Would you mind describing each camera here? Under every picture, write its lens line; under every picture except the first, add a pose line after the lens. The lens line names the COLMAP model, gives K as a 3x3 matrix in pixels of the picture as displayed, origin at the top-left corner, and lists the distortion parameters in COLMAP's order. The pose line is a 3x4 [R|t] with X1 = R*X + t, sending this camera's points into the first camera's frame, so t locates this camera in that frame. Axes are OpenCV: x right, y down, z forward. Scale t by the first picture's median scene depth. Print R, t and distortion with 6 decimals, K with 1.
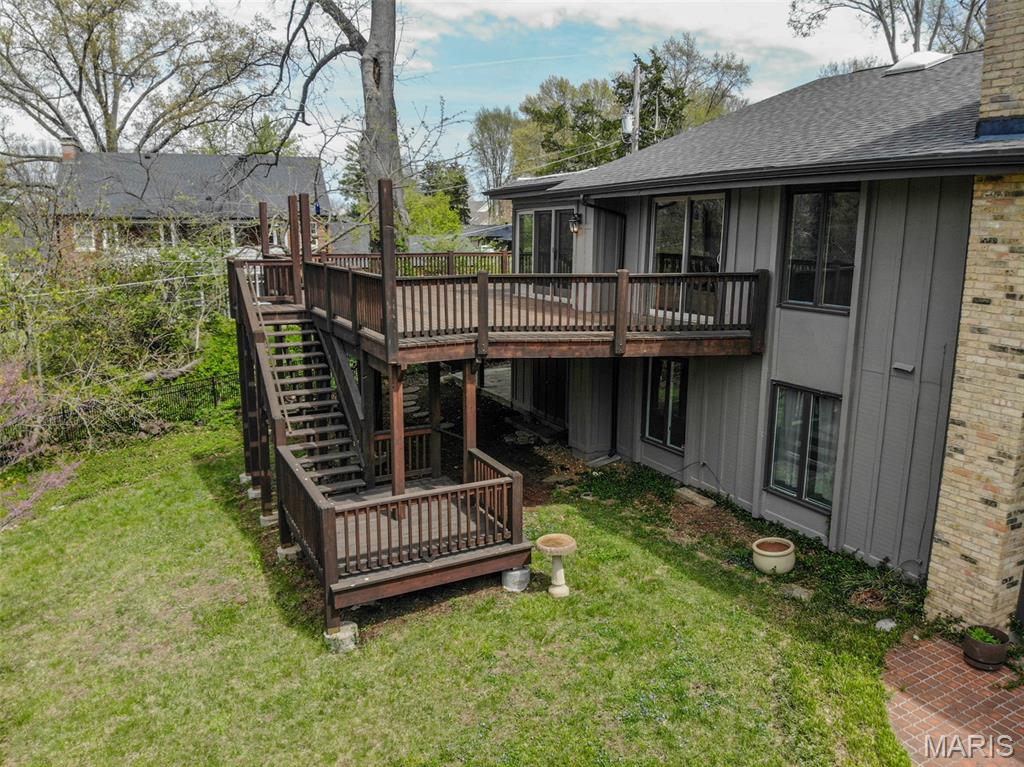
lens RADIAL K [[737.8, 0, 512.0], [0, 737.8, 383.5], [0, 0, 1]] dist [0.029923, -0.134379]
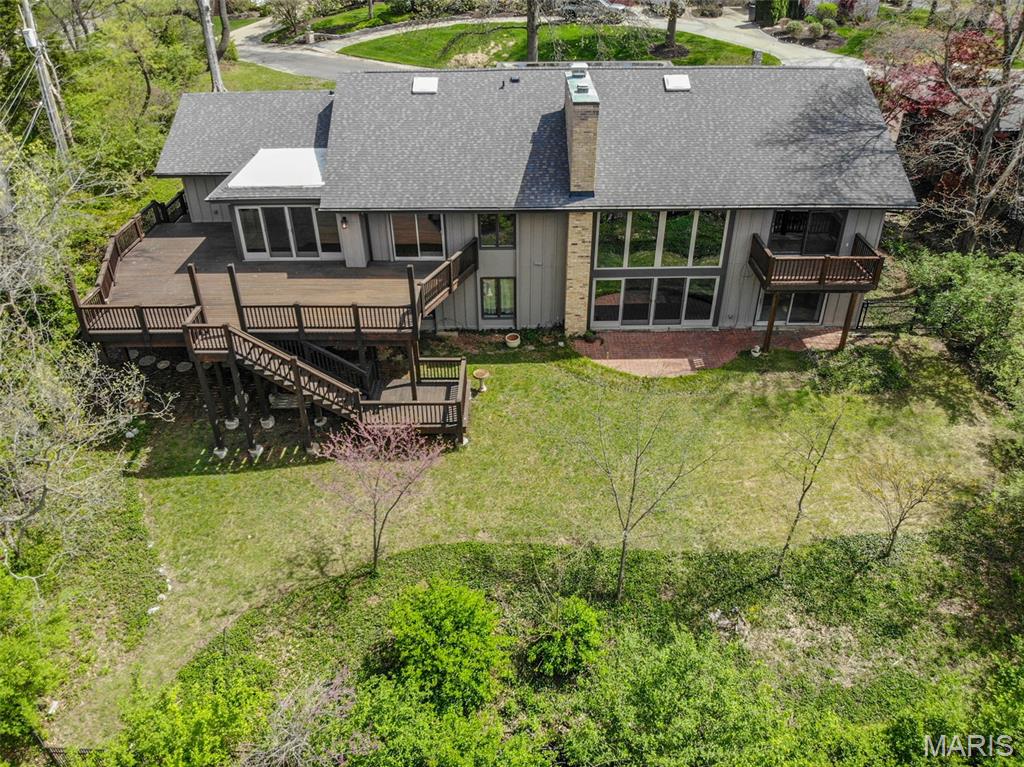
lens RADIAL K [[737.8, 0, 512.0], [0, 737.8, 383.5], [0, 0, 1]] dist [0.029923, -0.134379]
pose [[0.451968, -0.470874, 0.757630, -2.387082], [0.182307, 0.880160, 0.438271, -1.098691], [-0.873206, -0.059963, 0.483648, -0.451171]]
